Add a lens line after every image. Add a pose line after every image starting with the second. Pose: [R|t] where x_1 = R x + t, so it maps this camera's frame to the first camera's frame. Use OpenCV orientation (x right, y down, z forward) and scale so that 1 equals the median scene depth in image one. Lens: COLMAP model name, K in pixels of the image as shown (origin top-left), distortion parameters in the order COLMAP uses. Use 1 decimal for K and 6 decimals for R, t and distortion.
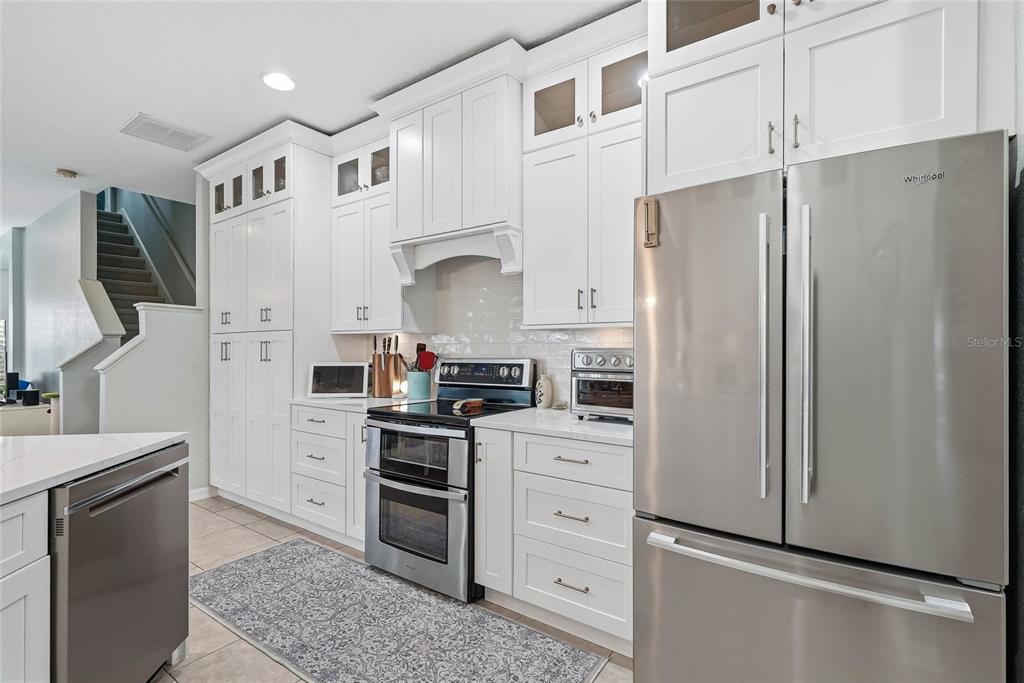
lens RADIAL K [[471.1, 0, 511.6], [0, 471.1, 340.3], [0, 0, 1]] dist [-0.001002, -0.000578]
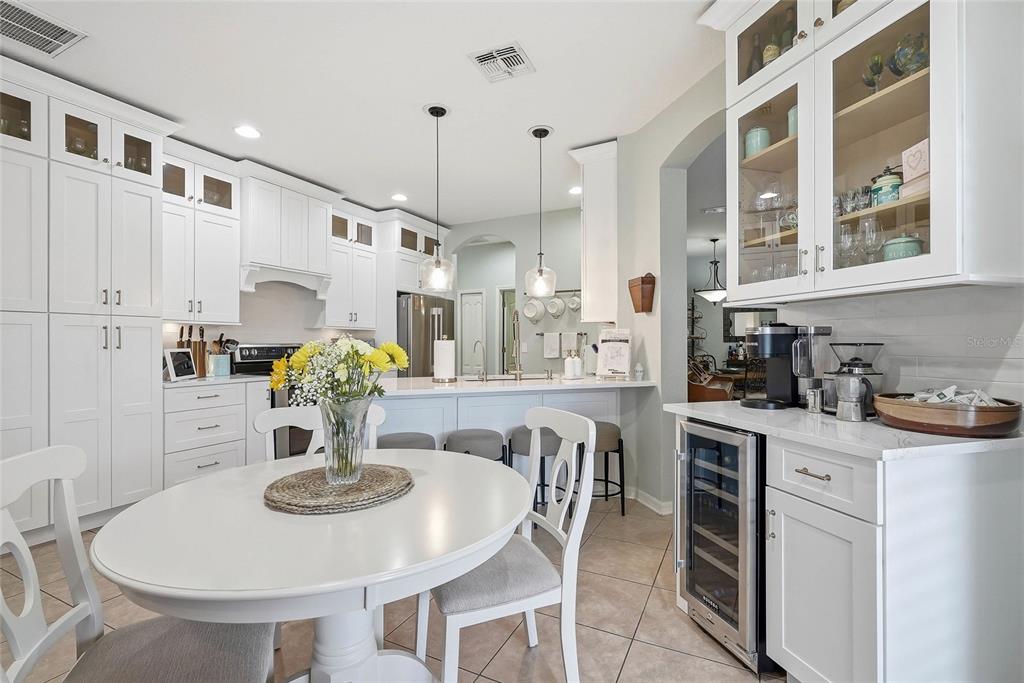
lens RADIAL K [[471.1, 0, 508.8], [0, 471.1, 343.5], [0, 0, 1]] dist [-0.001002, -0.000578]
pose [[-0.167369, 0.002067, 0.985892, -1.716628], [-0.008507, 0.999958, -0.003541, 0.035461], [-0.985858, -0.008980, -0.167345, 0.462259]]
